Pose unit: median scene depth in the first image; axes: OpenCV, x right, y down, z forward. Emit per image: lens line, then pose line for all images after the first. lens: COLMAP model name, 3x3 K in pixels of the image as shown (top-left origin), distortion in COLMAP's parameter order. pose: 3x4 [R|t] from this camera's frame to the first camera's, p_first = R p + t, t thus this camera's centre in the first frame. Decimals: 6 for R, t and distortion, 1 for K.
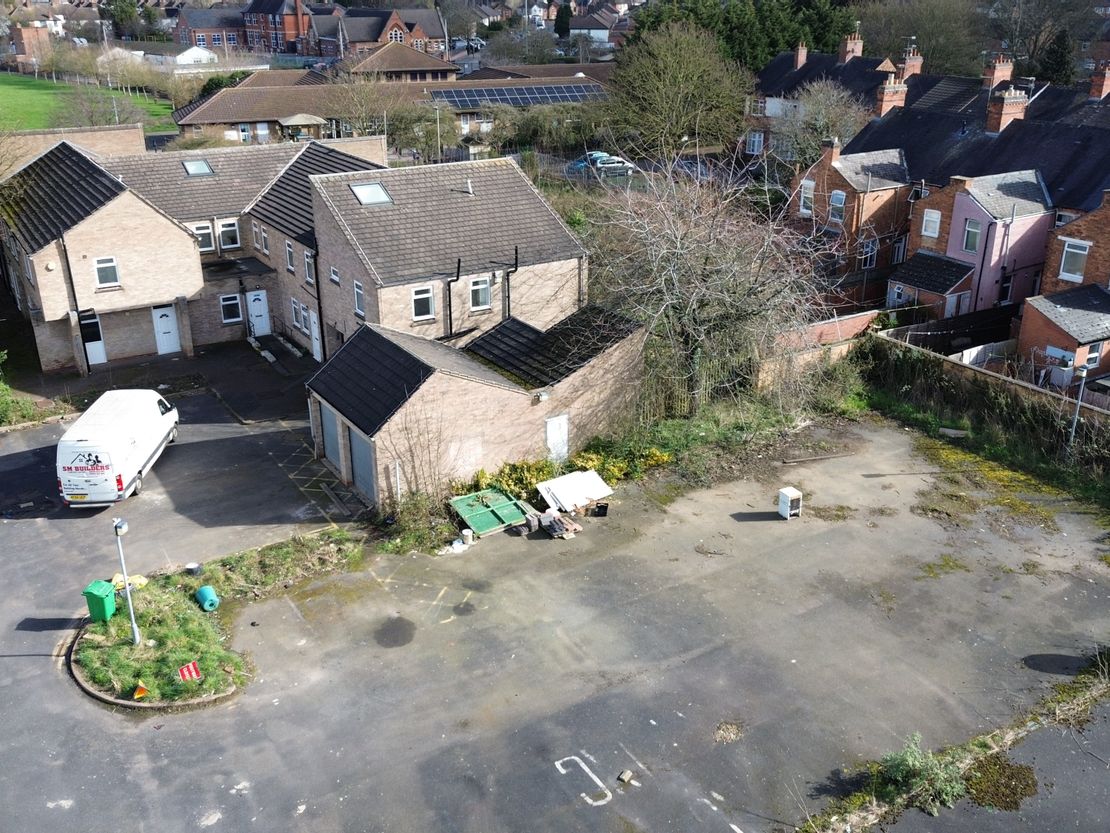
lens RADIAL K [[1044.3, 0, 549.5], [0, 1044.3, 418.2], [0, 0, 1]] dist [0.045107, 0.000000]
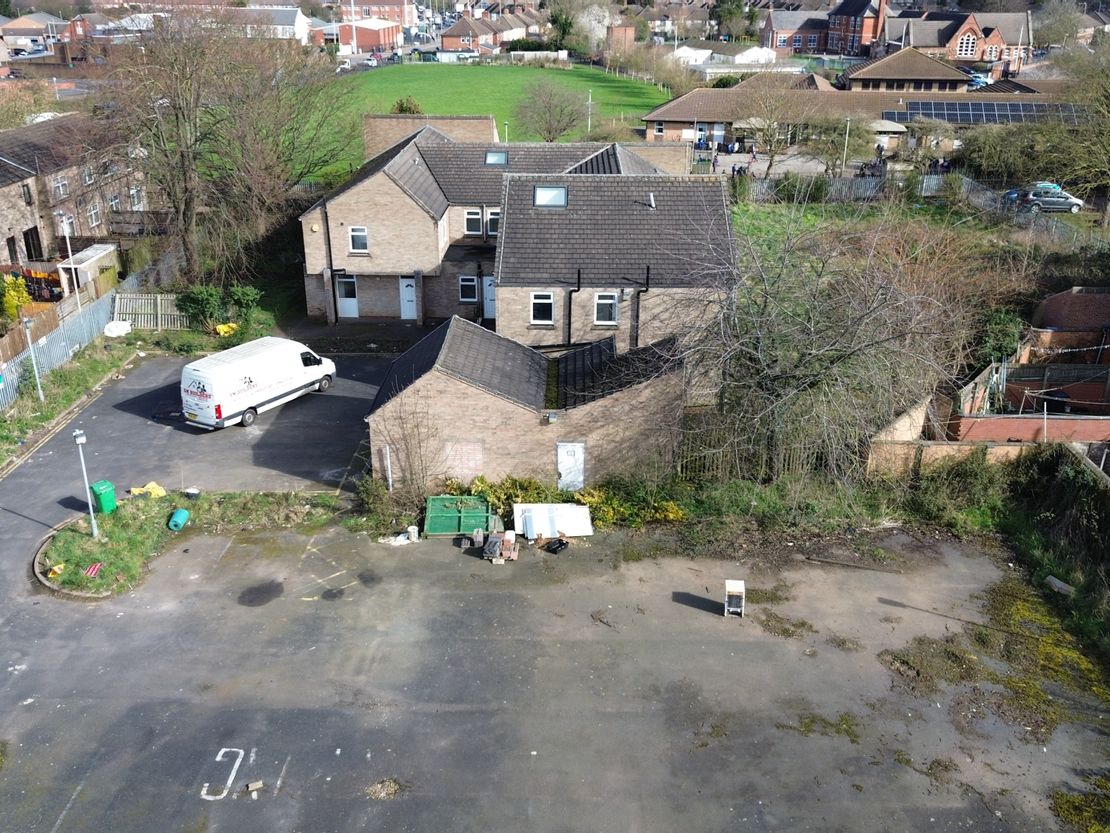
lens RADIAL K [[1044.3, 0, 551.6], [0, 1044.3, 414.6], [0, 0, 1]] dist [0.045107, 0.000000]
pose [[0.840076, 0.212533, -0.499102, 0.453486], [-0.214638, 0.975200, 0.053998, -0.073072], [0.498200, 0.061763, 0.864859, 0.155048]]
